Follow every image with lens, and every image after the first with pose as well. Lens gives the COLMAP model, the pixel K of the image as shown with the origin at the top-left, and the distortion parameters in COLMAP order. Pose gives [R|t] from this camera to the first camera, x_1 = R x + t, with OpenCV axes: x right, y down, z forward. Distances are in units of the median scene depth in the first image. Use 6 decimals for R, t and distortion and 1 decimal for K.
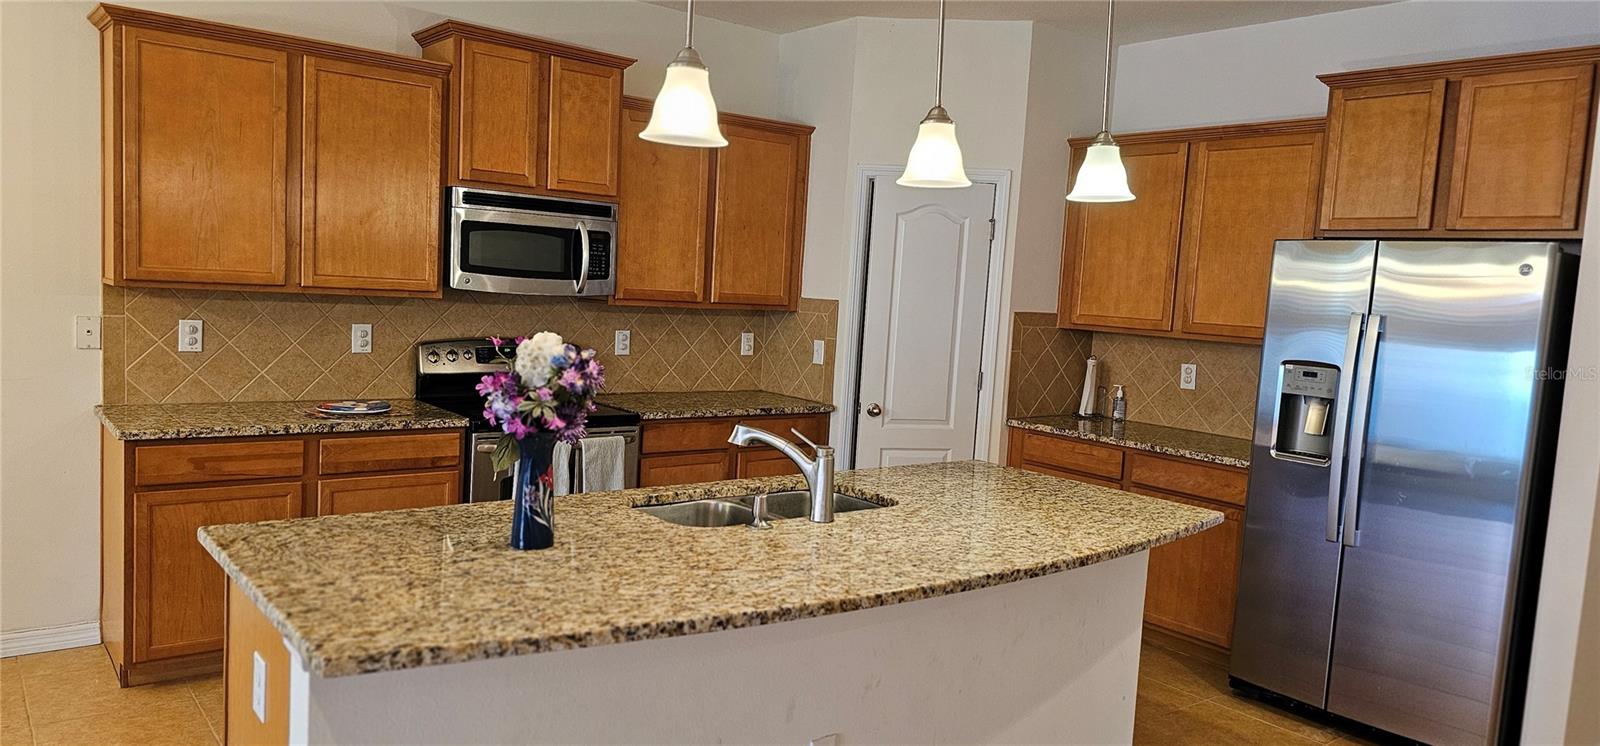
lens RADIAL K [[1044.2, 0, 800.0], [0, 1044.2, 373.0], [0, 0, 1]] dist [0.053495, 0.000008]
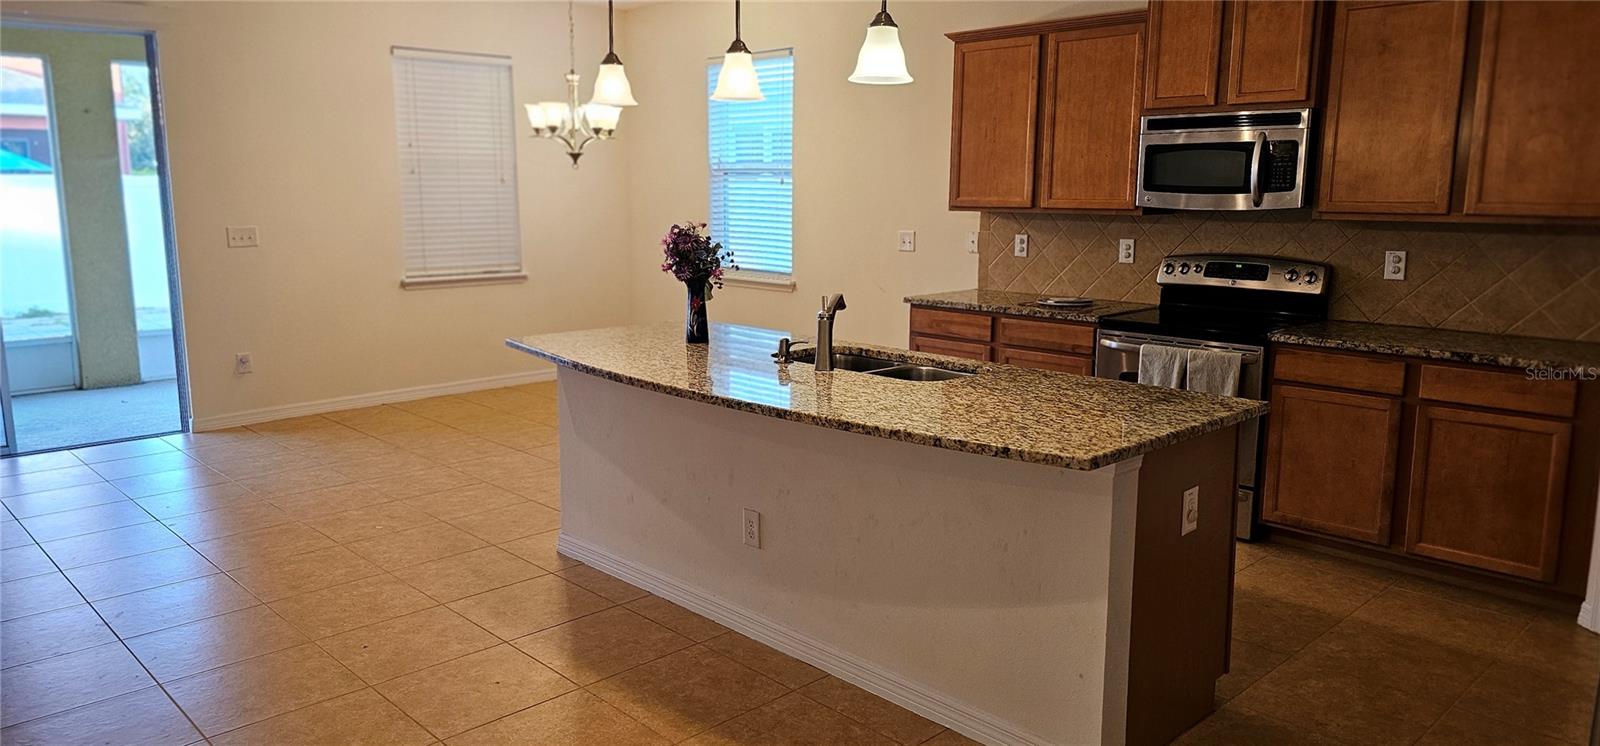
lens RADIAL K [[1107.9, 0, 800.0], [0, 1107.9, 373.0], [0, 0, 1]] dist [-0.000086, -0.000752]
pose [[0.109397, 0.112129, -0.987653, 0.865805], [-0.081295, 0.991298, 0.103538, 0.005040], [0.990668, 0.068965, 0.117560, 0.519358]]
